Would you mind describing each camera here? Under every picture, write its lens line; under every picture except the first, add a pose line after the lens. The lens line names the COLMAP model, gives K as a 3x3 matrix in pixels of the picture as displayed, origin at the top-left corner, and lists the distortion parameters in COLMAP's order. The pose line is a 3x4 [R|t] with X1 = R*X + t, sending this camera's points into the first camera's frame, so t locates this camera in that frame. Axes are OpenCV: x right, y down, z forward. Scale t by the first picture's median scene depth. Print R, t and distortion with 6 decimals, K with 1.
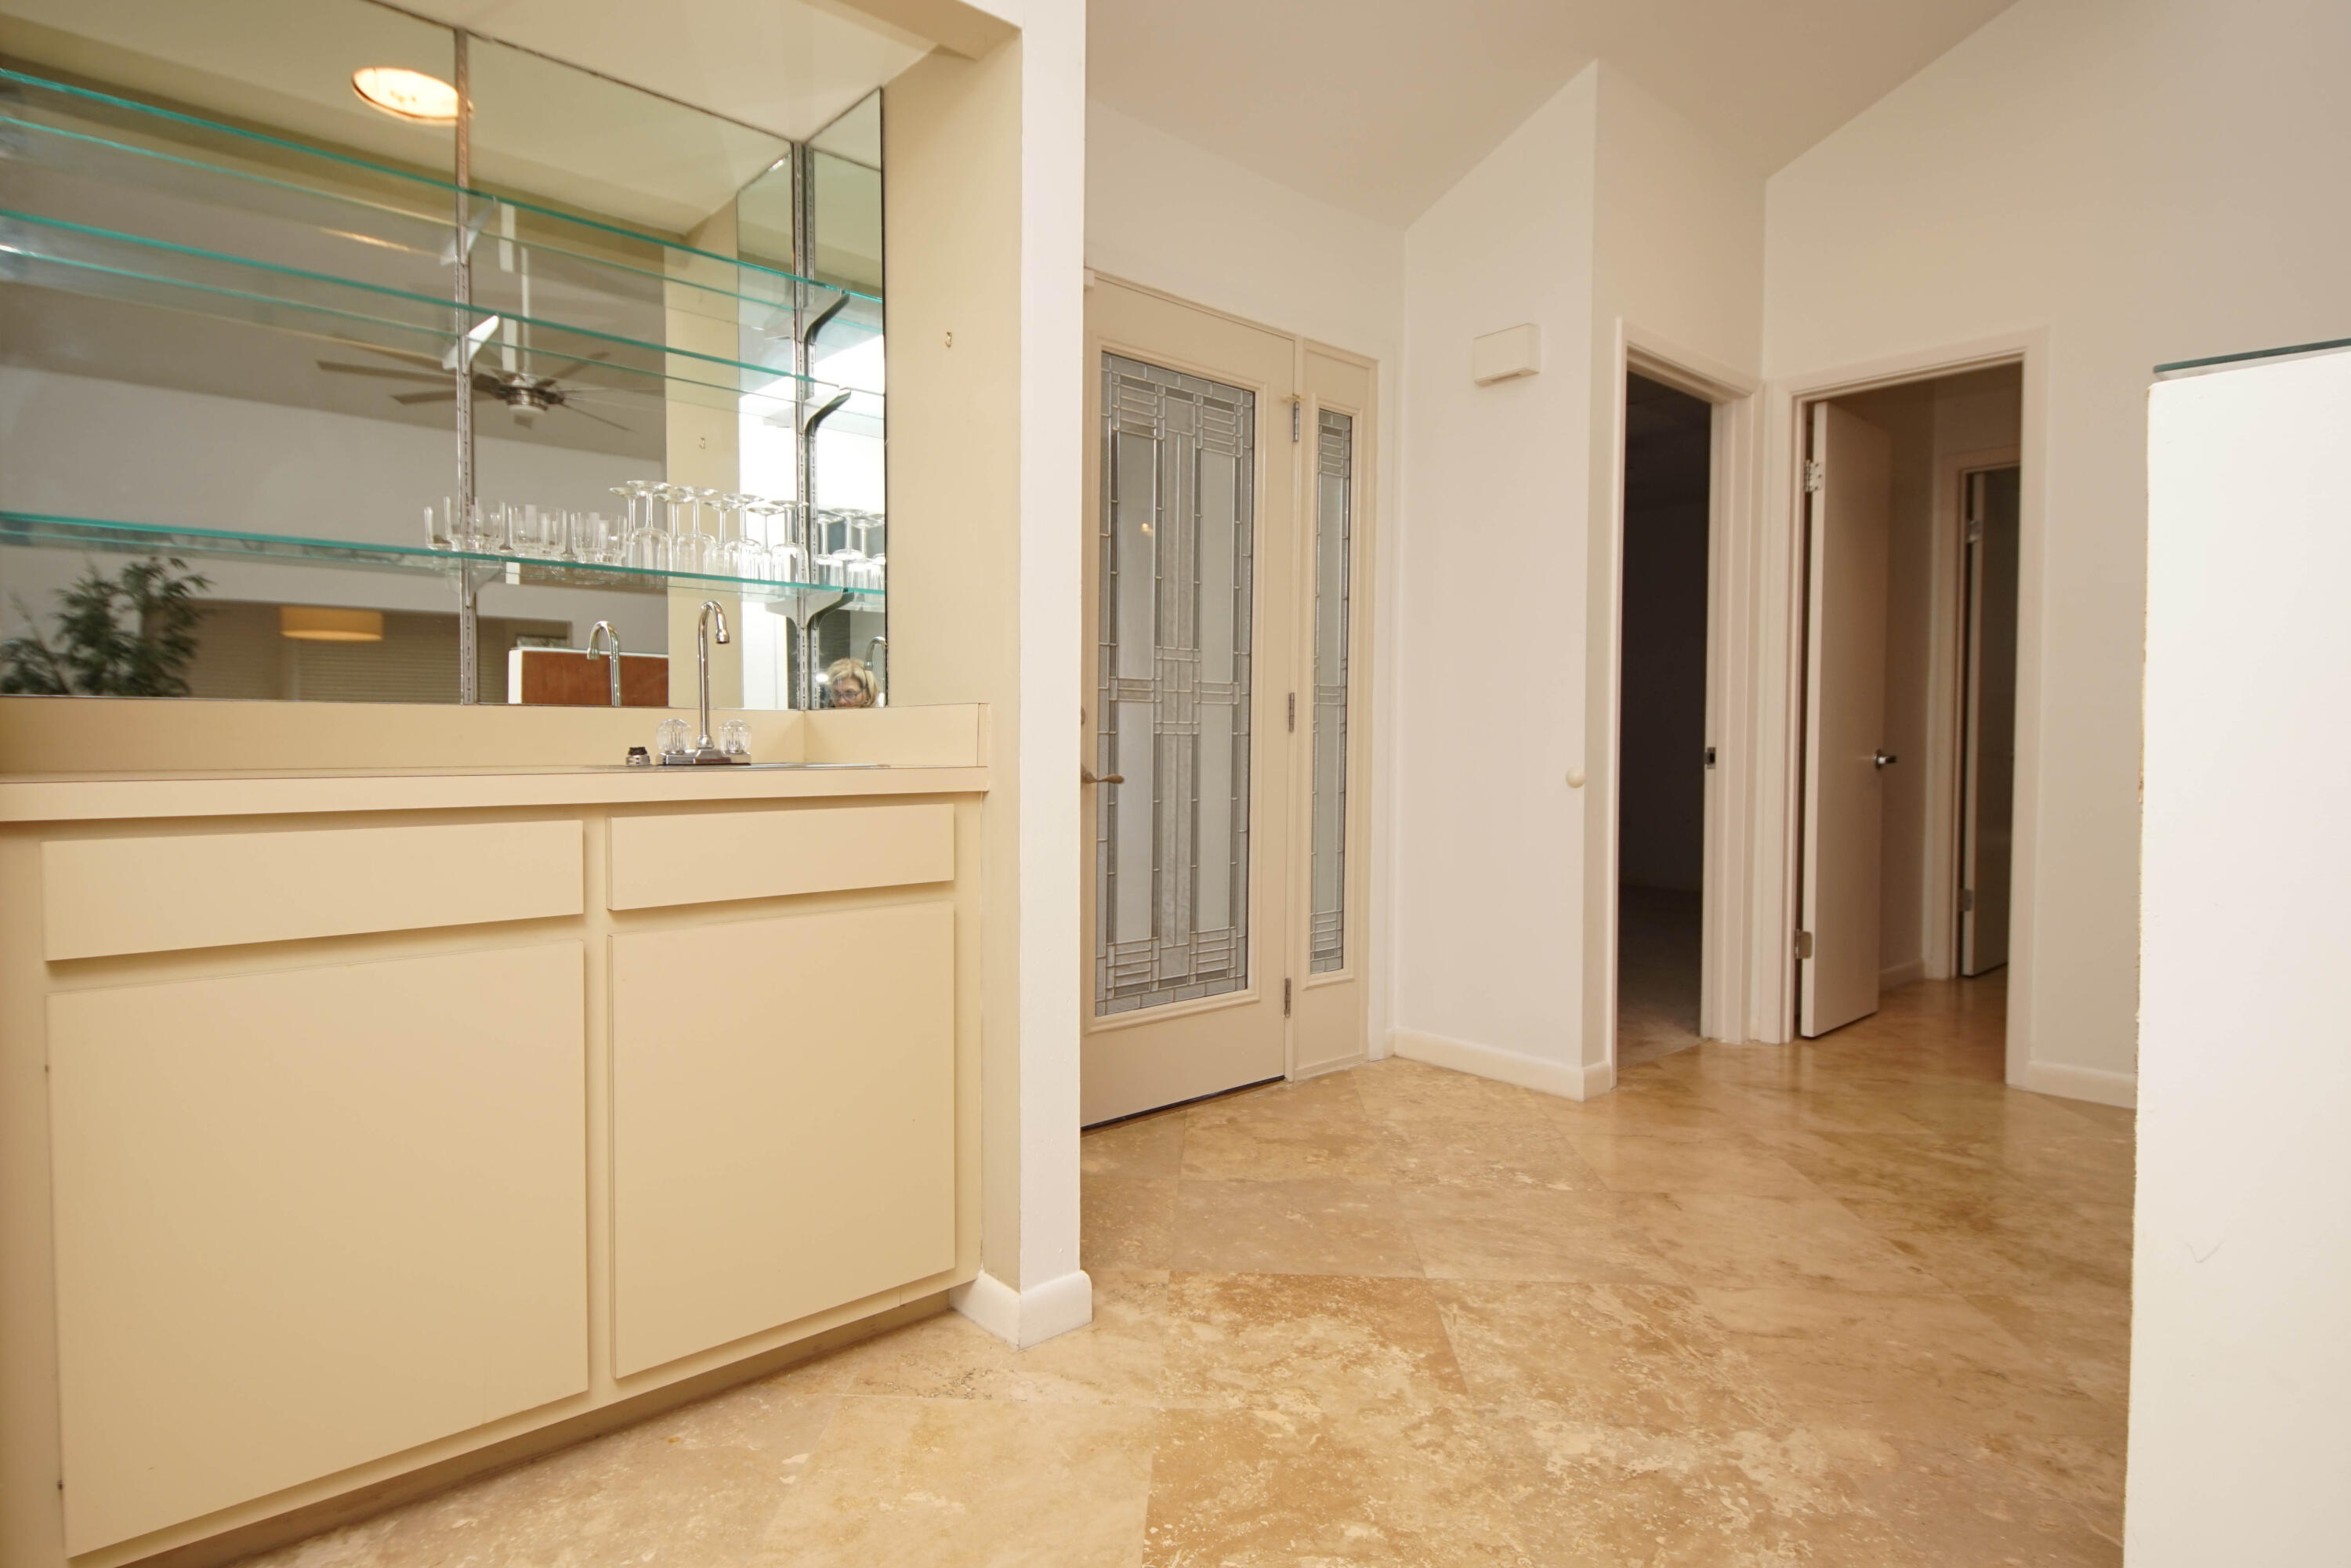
lens RADIAL K [[1260.7, 0, 1155.3], [0, 1260.7, 774.6], [0, 0, 1]] dist [0.029910, -0.028576]
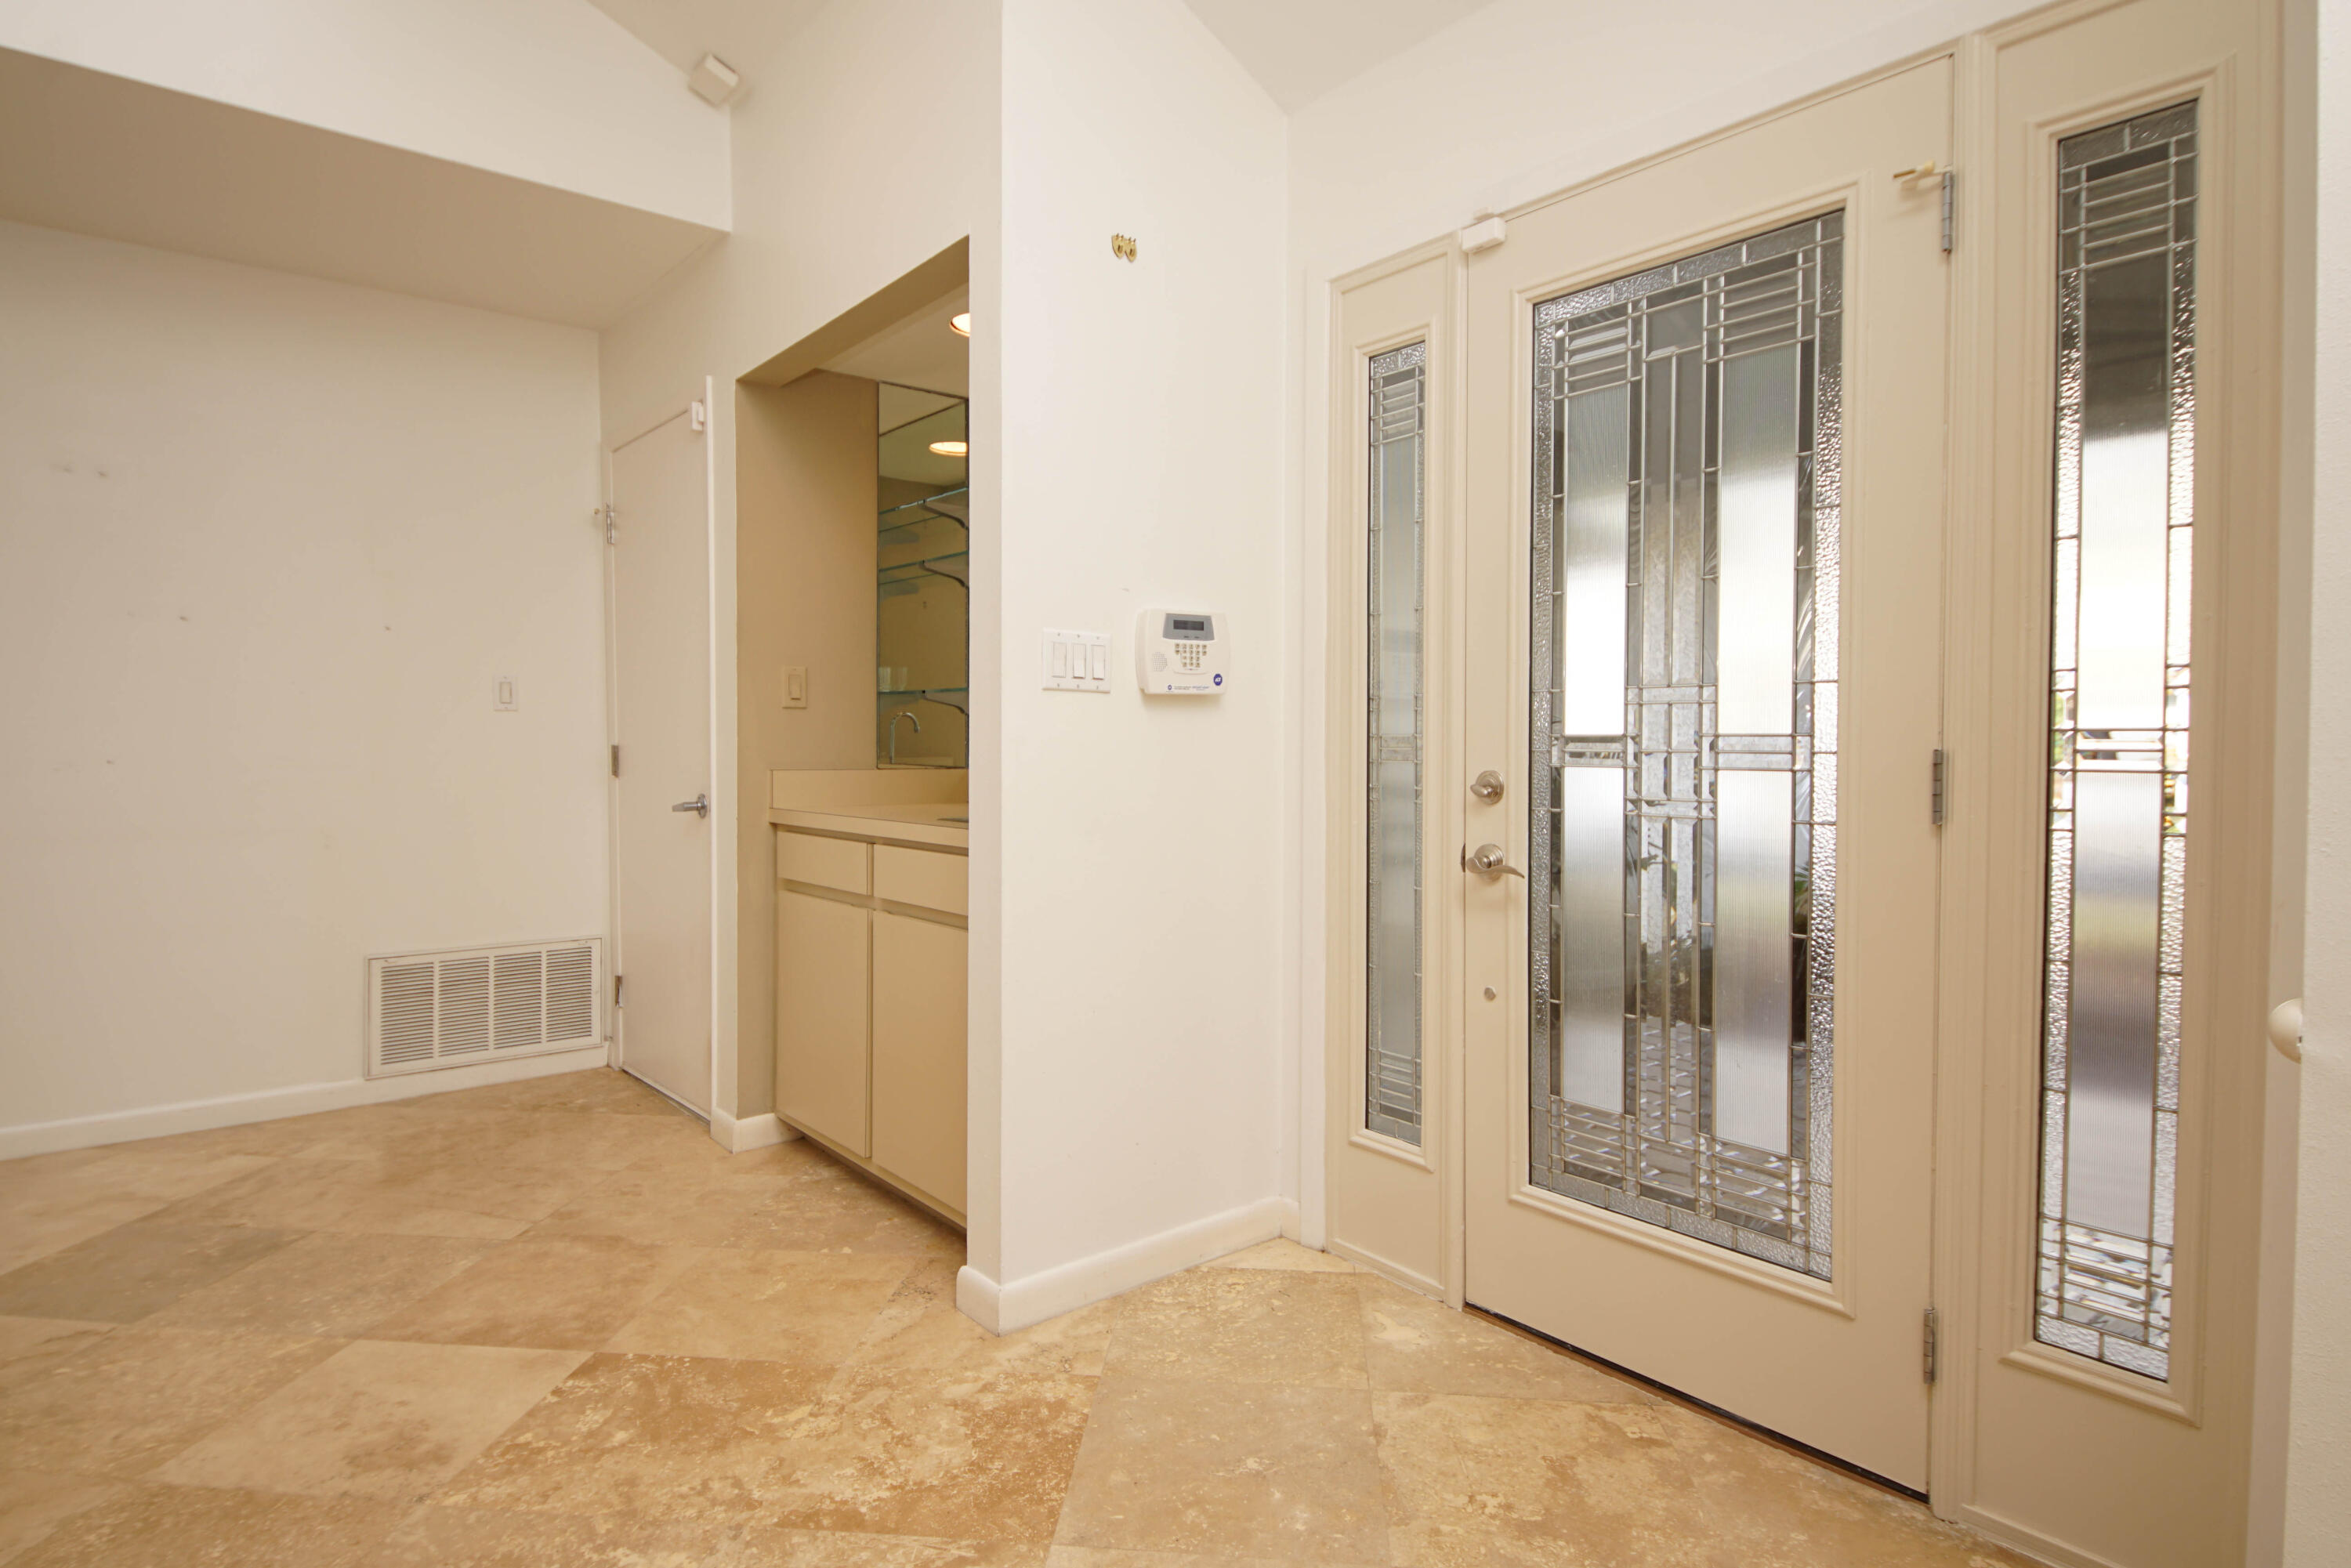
lens RADIAL K [[1260.7, 0, 1158.8], [0, 1260.7, 776.2], [0, 0, 1]] dist [0.029910, -0.028576]
pose [[-0.049447, 0.023924, -0.998490, 1.049682], [-0.033098, 0.999125, 0.025579, -0.094832], [0.998228, 0.034313, -0.048612, 1.182710]]
